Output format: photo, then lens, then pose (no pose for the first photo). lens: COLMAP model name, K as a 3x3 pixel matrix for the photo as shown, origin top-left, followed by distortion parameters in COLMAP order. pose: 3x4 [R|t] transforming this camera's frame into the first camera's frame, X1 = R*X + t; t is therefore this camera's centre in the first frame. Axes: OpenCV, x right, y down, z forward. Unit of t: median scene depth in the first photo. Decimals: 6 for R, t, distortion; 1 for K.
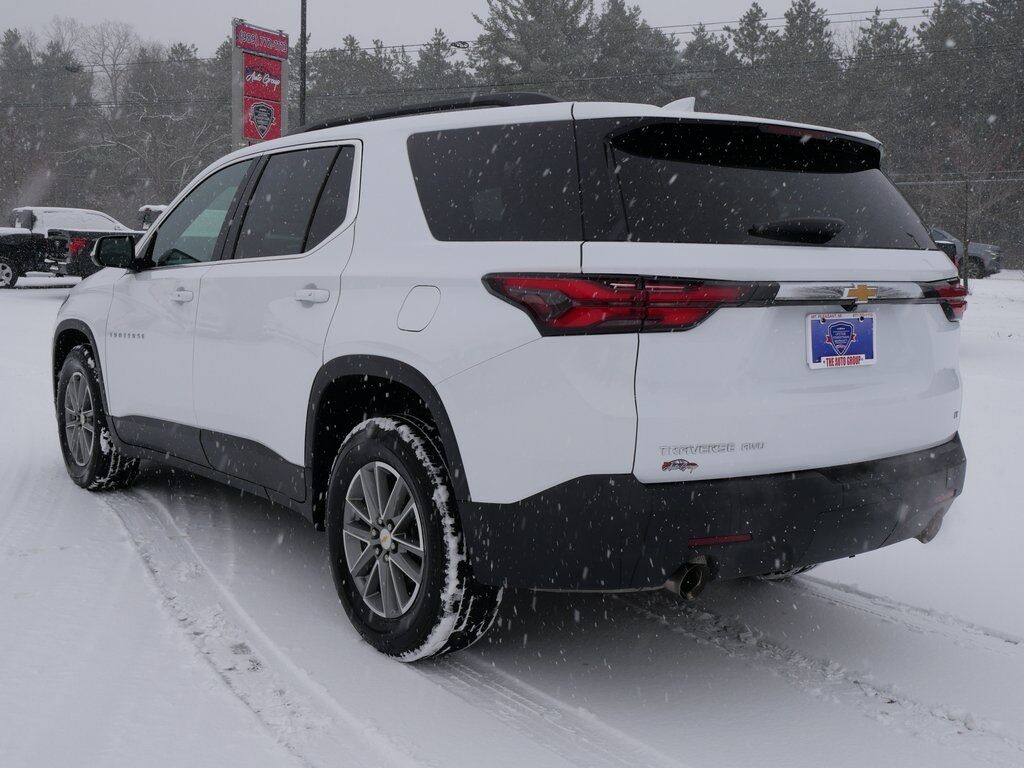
lens RADIAL K [[1182.4, 0, 510.1], [0, 1182.4, 384.7], [0, 0, 1]] dist [-0.016695, 0.000000]
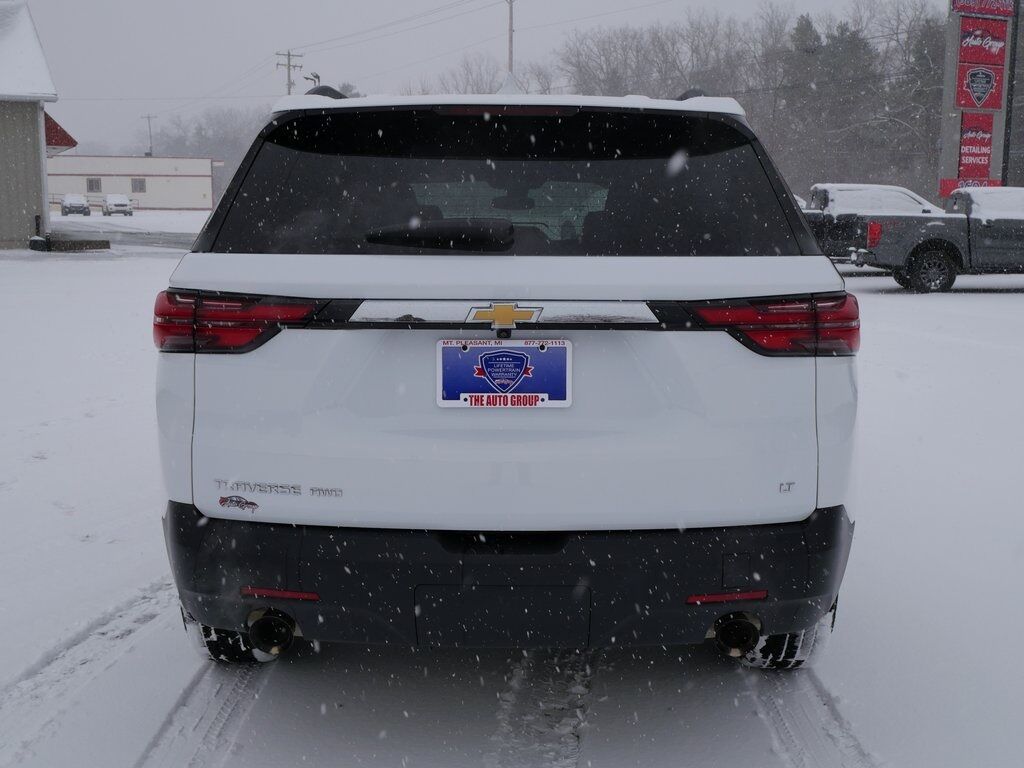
lens RADIAL K [[1182.4, 0, 507.6], [0, 1182.4, 385.5], [0, 0, 1]] dist [-0.016695, 0.000000]
pose [[0.792758, 0.071038, -0.605383, 0.761753], [-0.057940, 0.997471, 0.041174, -0.062646], [0.606777, 0.002435, 0.794869, 0.372809]]
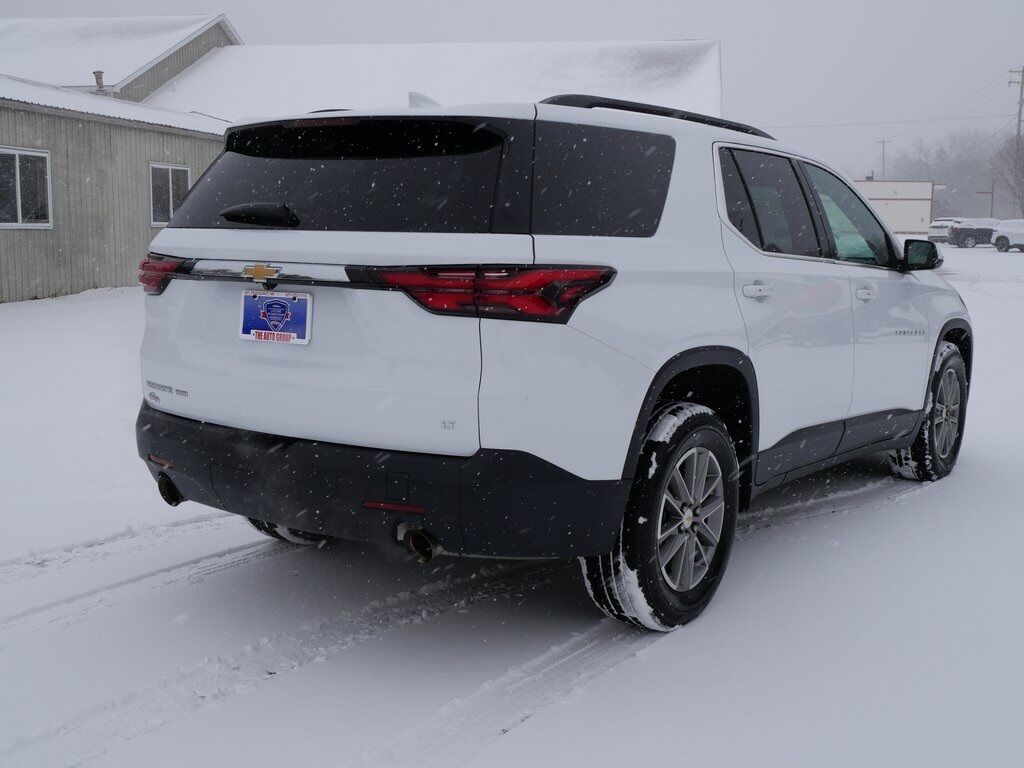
lens RADIAL K [[1182.4, 0, 507.4], [0, 1182.4, 383.0], [0, 0, 1]] dist [-0.016695, 0.000000]
pose [[0.298445, 0.106835, -0.948429, 1.365702], [-0.119272, 0.990100, 0.073997, -0.082936], [0.946945, 0.091037, 0.308232, 0.874374]]
